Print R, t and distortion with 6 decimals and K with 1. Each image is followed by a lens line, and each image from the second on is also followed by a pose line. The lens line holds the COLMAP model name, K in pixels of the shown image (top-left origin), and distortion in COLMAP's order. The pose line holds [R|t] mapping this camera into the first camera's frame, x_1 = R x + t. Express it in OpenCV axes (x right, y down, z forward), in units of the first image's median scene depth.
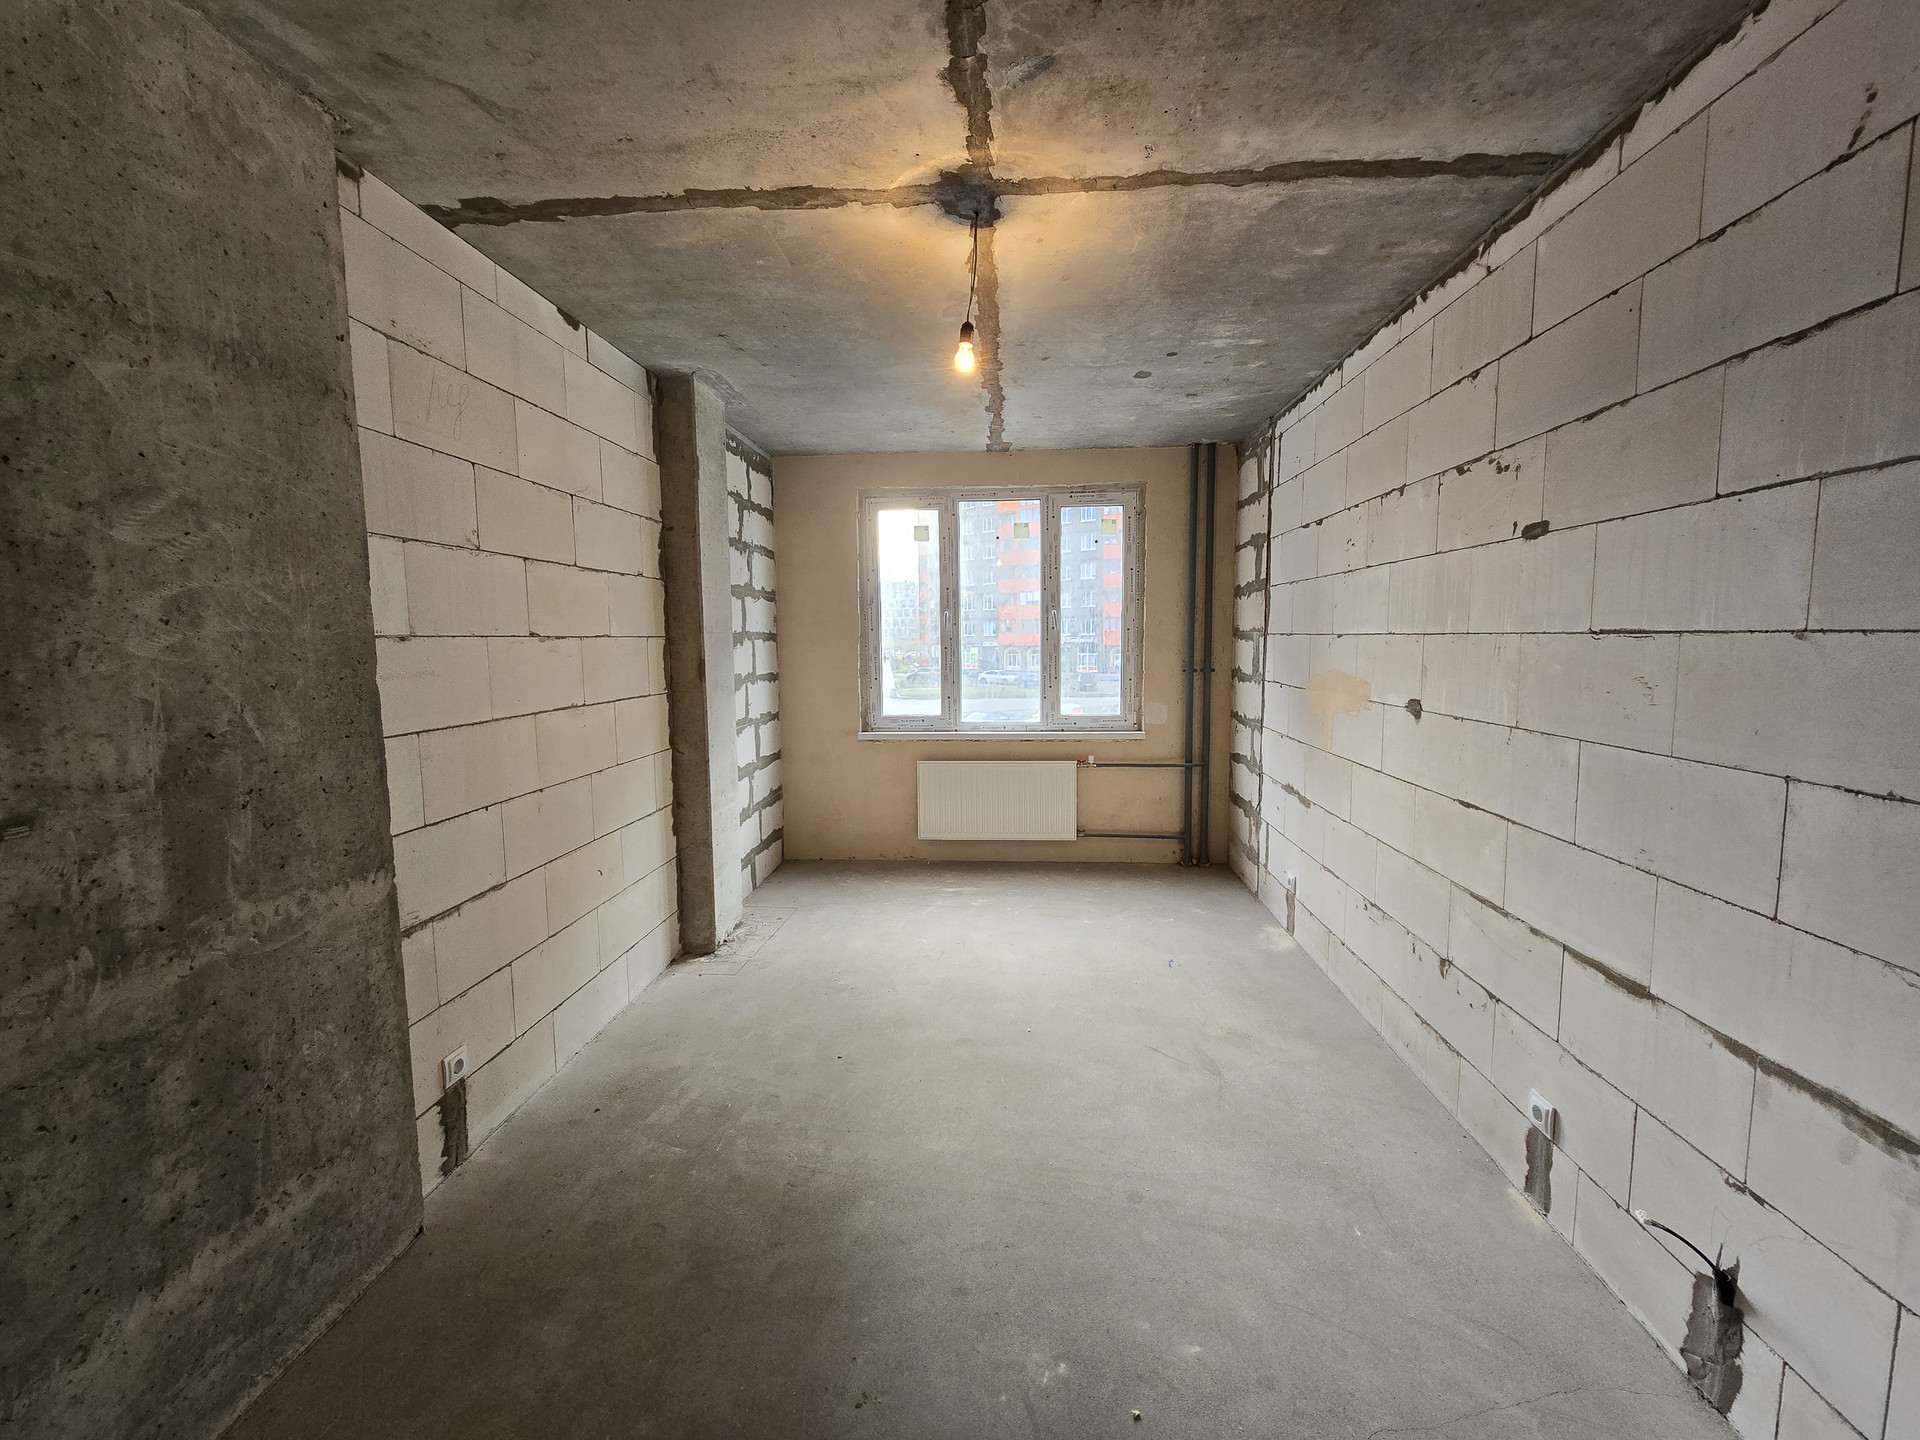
lens RADIAL K [[773.1, 0, 955.2], [0, 773.1, 710.0], [0, 0, 1]] dist [-0.001360, -0.000113]
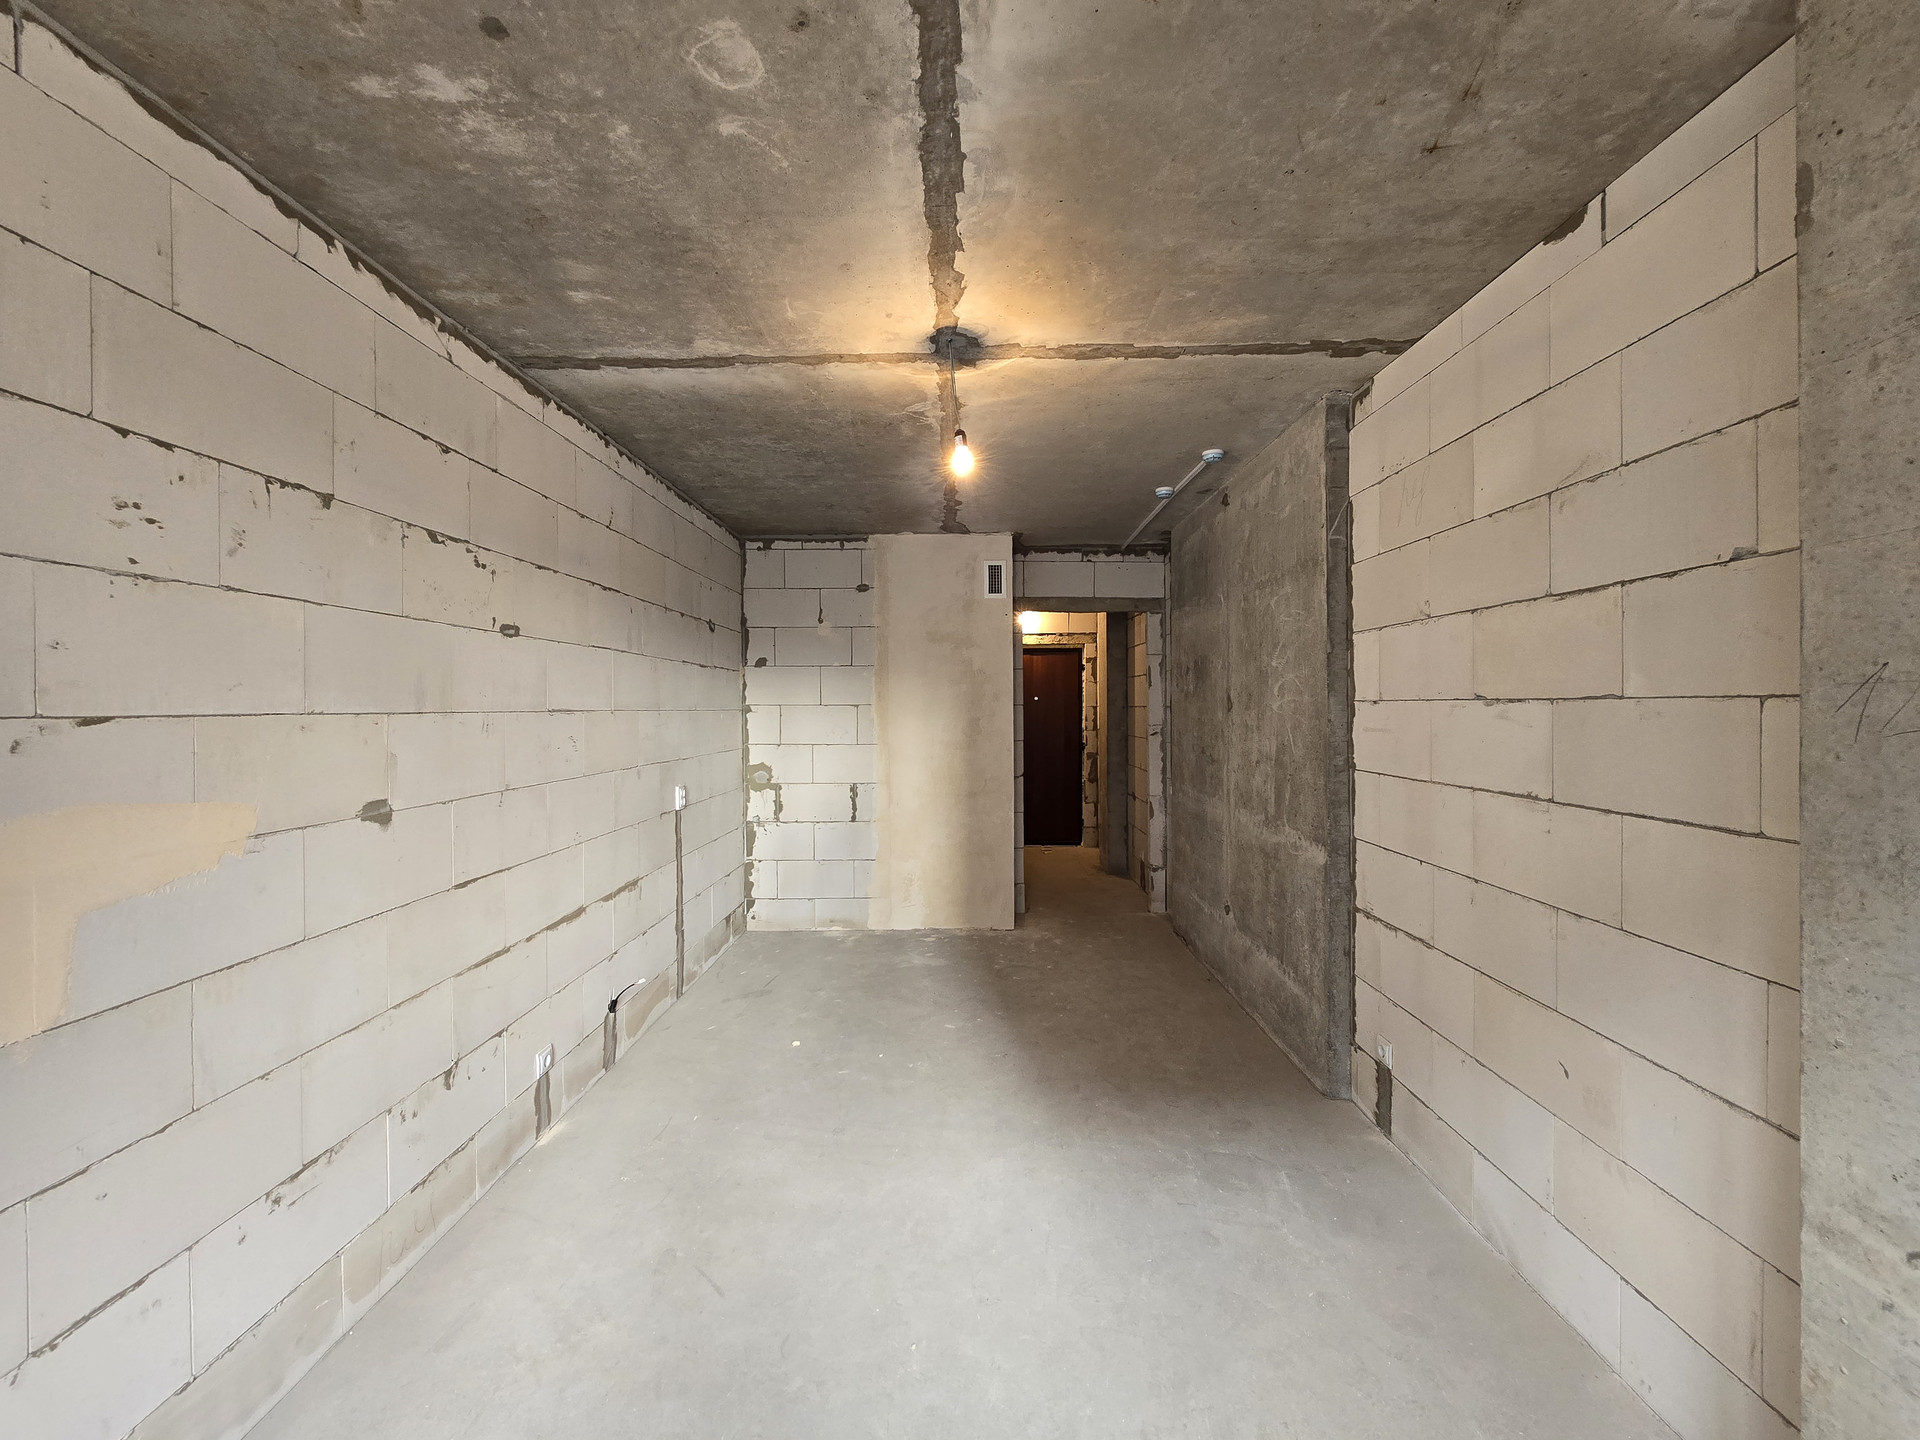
lens RADIAL K [[773.1, 0, 955.2], [0, 773.1, 710.0], [0, 0, 1]] dist [-0.001360, -0.000113]
pose [[-0.997868, 0.015941, -0.063294, 0.100640], [0.009587, 0.994996, 0.099454, -0.206964], [0.064563, 0.098635, -0.993027, 2.154888]]
